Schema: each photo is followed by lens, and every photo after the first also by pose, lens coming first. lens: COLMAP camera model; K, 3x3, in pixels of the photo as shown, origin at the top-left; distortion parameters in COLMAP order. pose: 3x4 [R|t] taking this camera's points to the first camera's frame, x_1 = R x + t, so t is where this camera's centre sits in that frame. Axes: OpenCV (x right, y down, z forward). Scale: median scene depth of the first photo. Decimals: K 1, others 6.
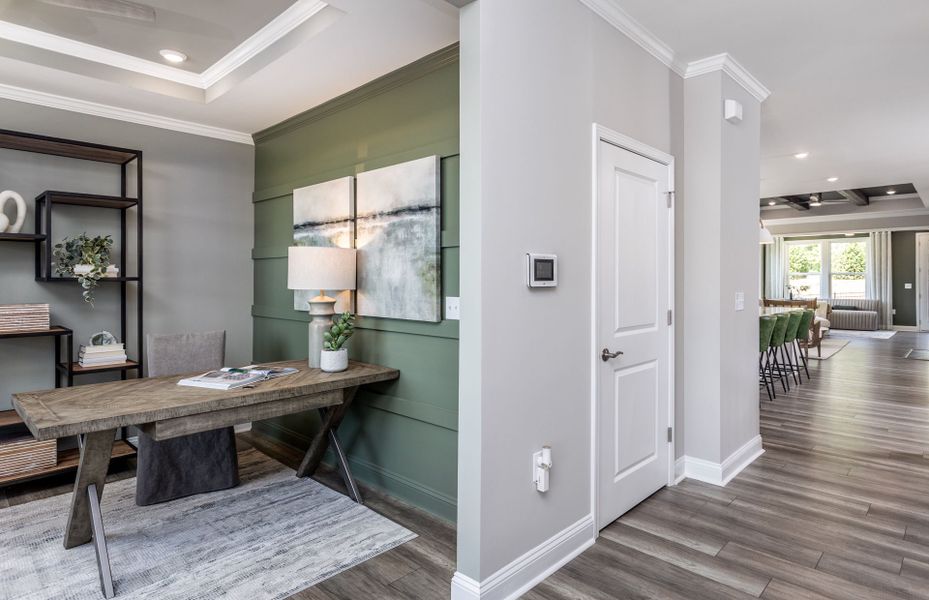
lens RADIAL K [[487.0, 0, 497.7], [0, 487.0, 278.4], [0, 0, 1]] dist [0.006515, -0.001425]
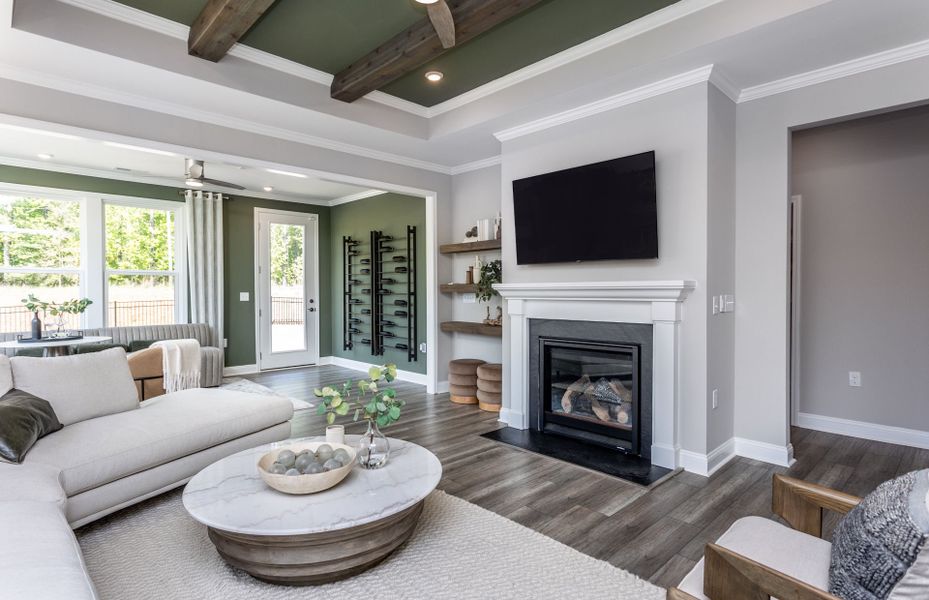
lens RADIAL K [[487.0, 0, 464.1], [0, 487.0, 299.2], [0, 0, 1]] dist [0.006515, -0.001425]
pose [[0.049117, -0.016129, 0.998663, 0.267229], [-0.006223, 0.999845, 0.016454, 0.007288], [-0.998774, -0.007023, 0.049009, 0.695354]]
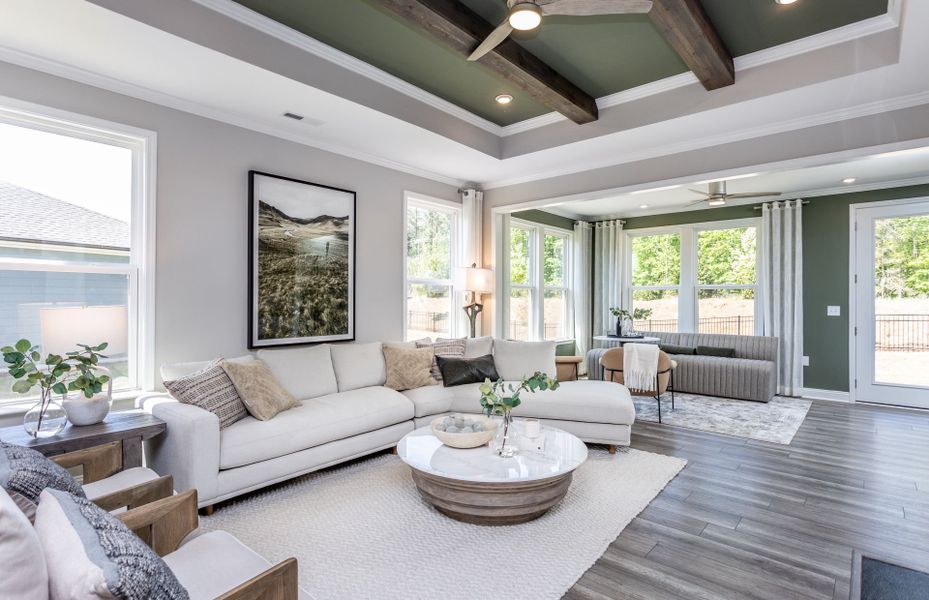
lens RADIAL K [[469.4, 0, 465.6], [0, 469.4, 299.1], [0, 0, 1]] dist [-0.003494, 0.001990]
pose [[0.999008, 0.006837, 0.043999, 0.431544], [-0.007039, 0.999965, 0.004428, 0.004206], [-0.043967, -0.004734, 0.999022, 0.524477]]
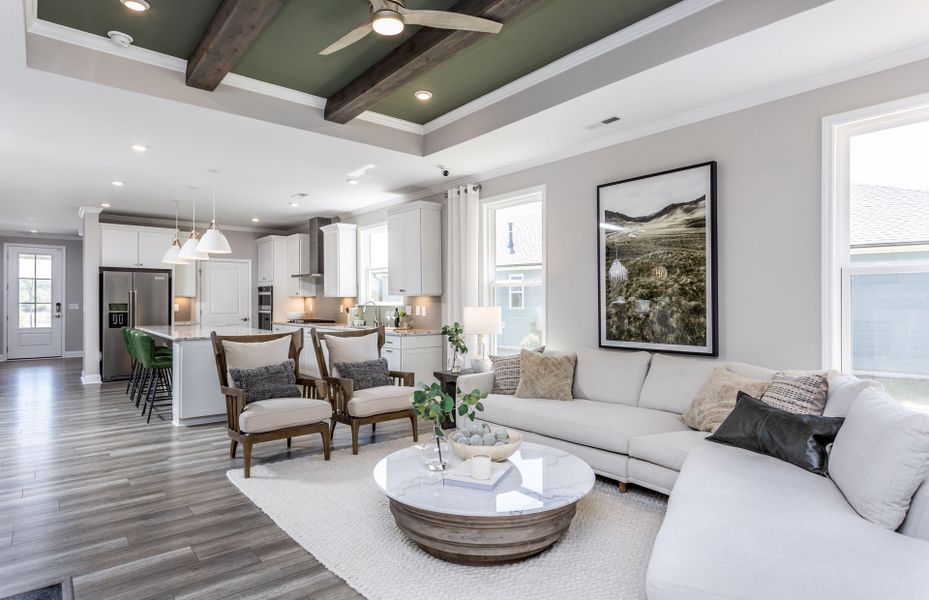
lens RADIAL K [[487.0, 0, 447.8], [0, 487.0, 304.8], [0, 0, 1]] dist [0.006515, -0.001425]
pose [[-0.129346, 0.008201, -0.991566, 0.663743], [0.005332, 0.999957, 0.007575, 0.005158], [0.991585, -0.004307, -0.129385, 0.769083]]
